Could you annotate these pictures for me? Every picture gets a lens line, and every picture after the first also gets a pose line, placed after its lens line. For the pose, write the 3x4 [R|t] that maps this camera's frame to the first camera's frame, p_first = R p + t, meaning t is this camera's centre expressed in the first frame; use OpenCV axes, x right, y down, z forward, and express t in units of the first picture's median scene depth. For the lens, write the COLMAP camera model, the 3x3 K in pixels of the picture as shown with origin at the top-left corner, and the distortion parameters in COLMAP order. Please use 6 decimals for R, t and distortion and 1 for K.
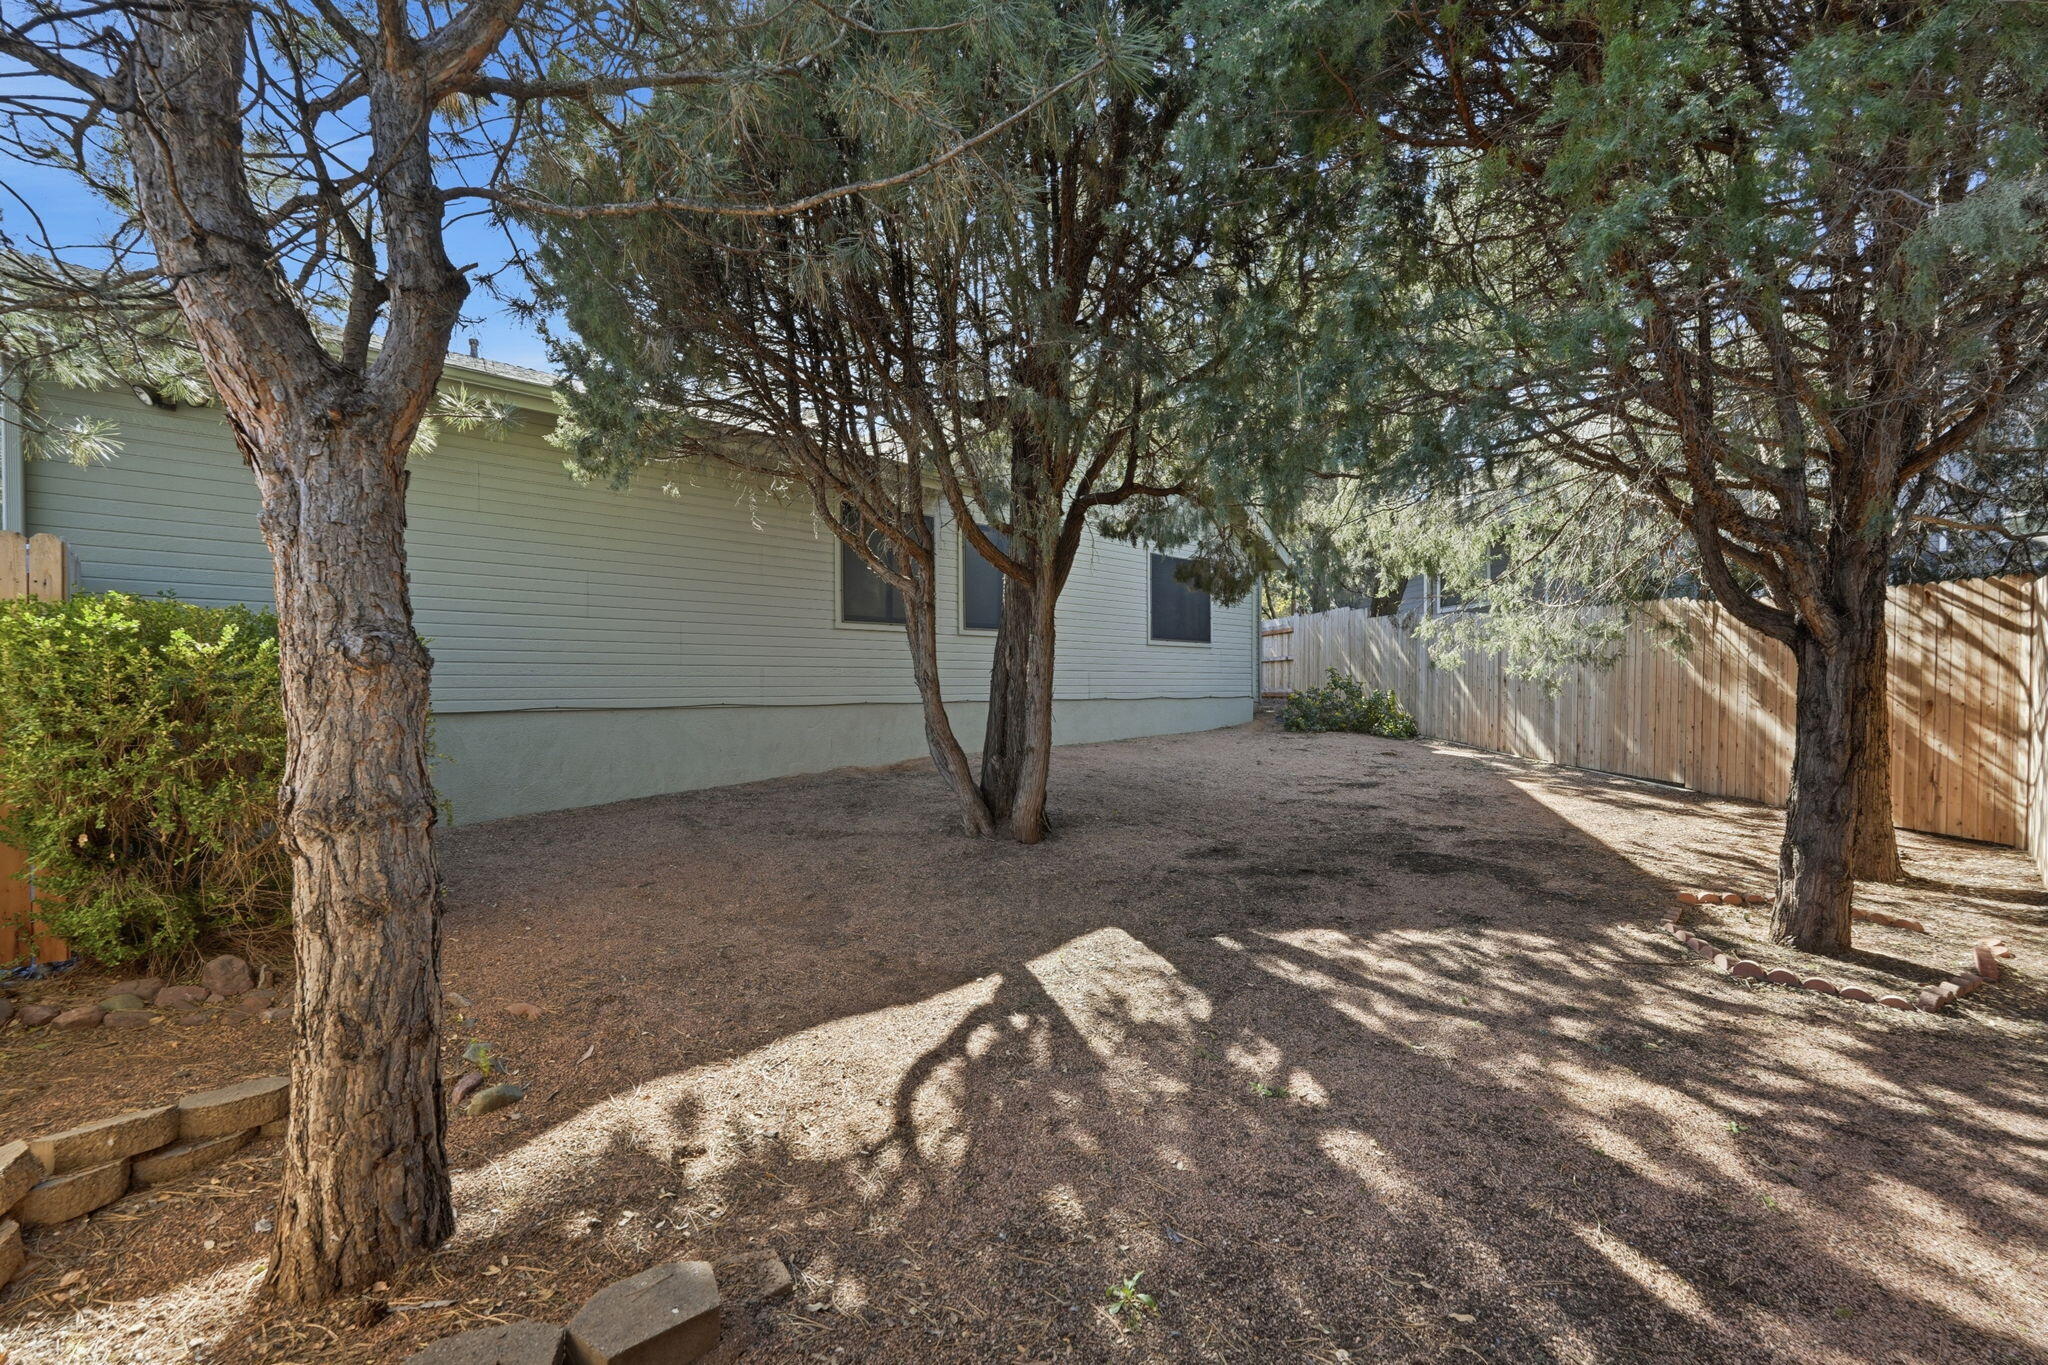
lens RADIAL K [[903.5, 0, 1017.7], [0, 903.5, 681.2], [0, 0, 1]] dist [-0.012748, 0.006163]
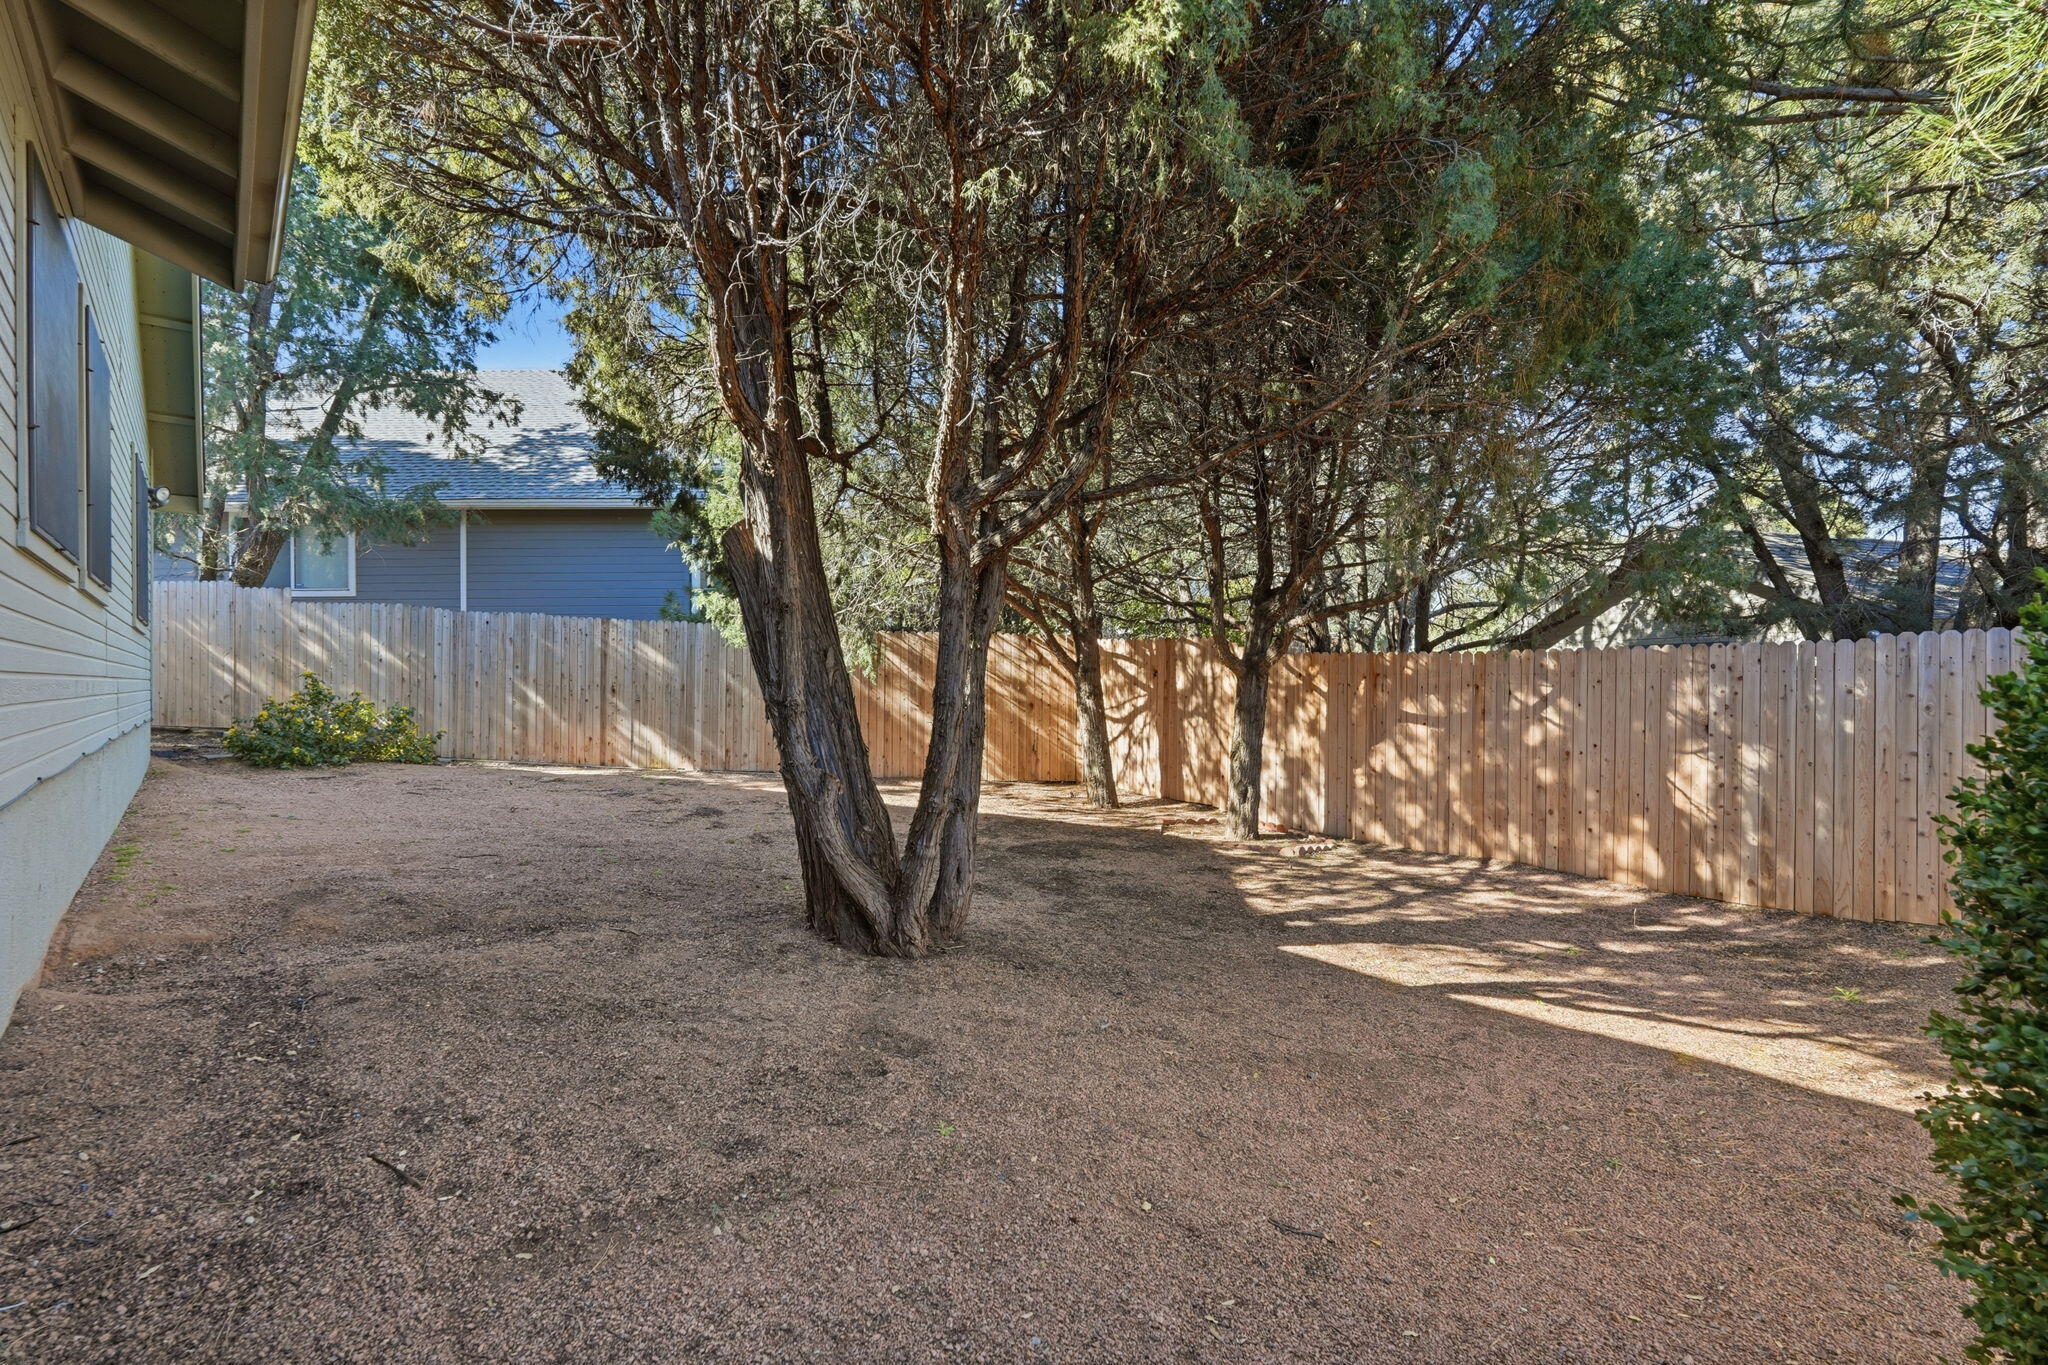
lens RADIAL K [[903.5, 0, 1017.7], [0, 903.5, 681.2], [0, 0, 1]] dist [-0.012748, 0.006163]
pose [[0.062866, 0.000956, 0.998021, -0.730671], [-0.001858, 0.999998, -0.000841, -0.018994], [-0.998020, -0.001801, 0.062868, 0.976116]]
